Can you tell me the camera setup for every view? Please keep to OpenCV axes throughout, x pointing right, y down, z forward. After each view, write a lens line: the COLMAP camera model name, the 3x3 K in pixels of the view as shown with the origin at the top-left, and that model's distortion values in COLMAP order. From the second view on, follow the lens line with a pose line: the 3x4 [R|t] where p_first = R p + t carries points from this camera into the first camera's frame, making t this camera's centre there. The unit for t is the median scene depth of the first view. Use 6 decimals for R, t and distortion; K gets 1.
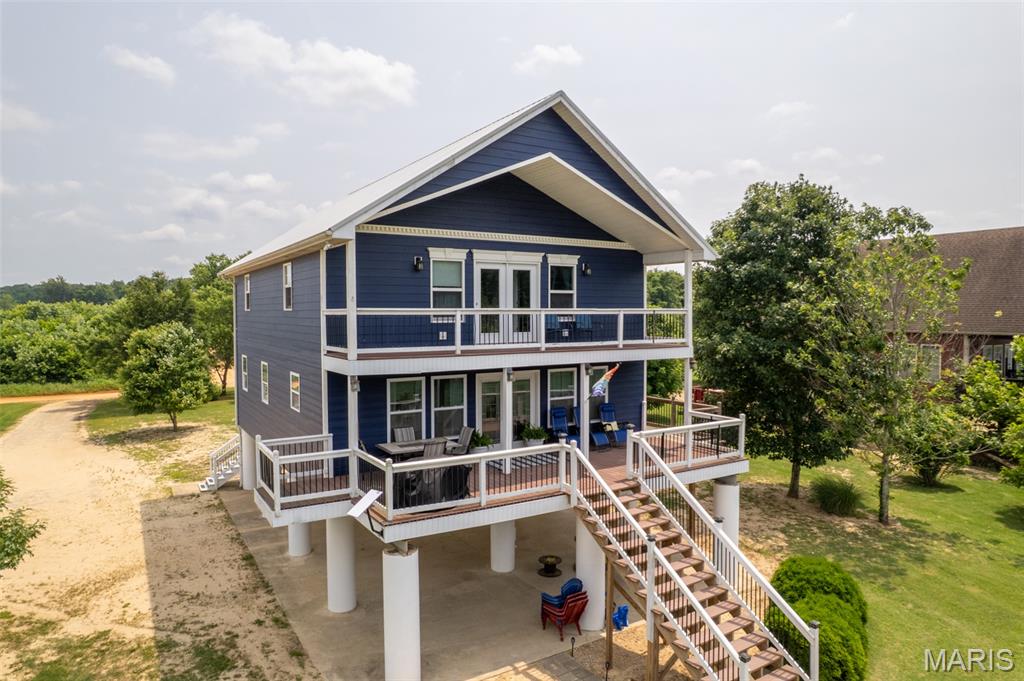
lens RADIAL K [[655.2, 0, 513.1], [0, 655.2, 337.8], [0, 0, 1]] dist [-0.083648, 0.079507]
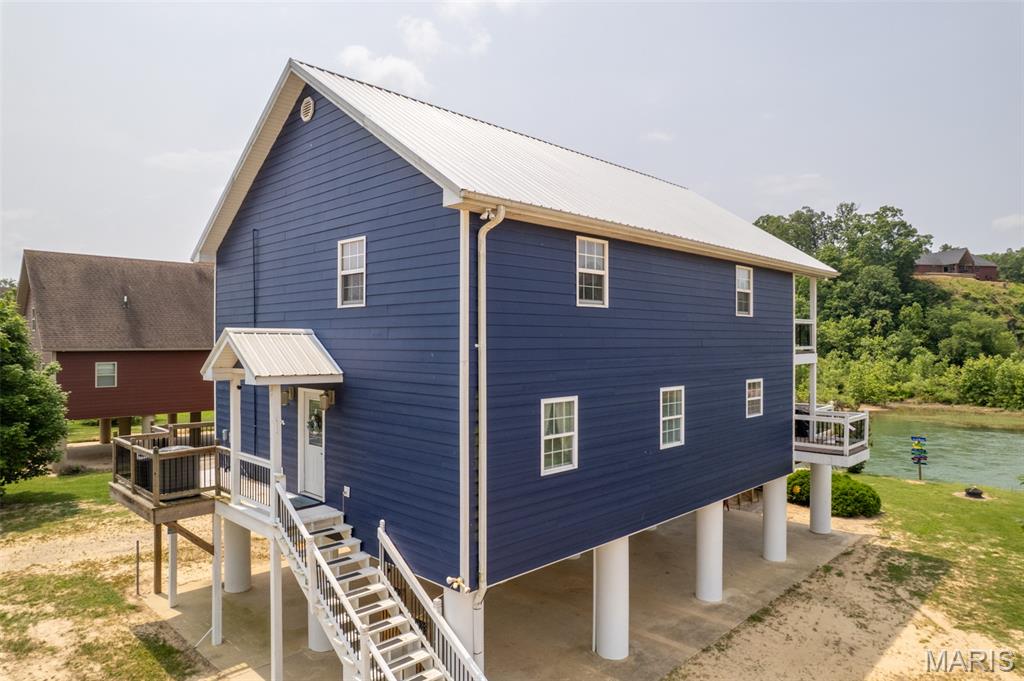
lens RADIAL K [[655.2, 0, 513.1], [0, 655.2, 337.8], [0, 0, 1]] dist [-0.083648, 0.079507]
pose [[-0.240913, 0.006156, 0.970527, -1.265085], [0.039313, 0.999221, 0.003420, -0.029036], [-0.969750, 0.038978, -0.240967, 1.661685]]
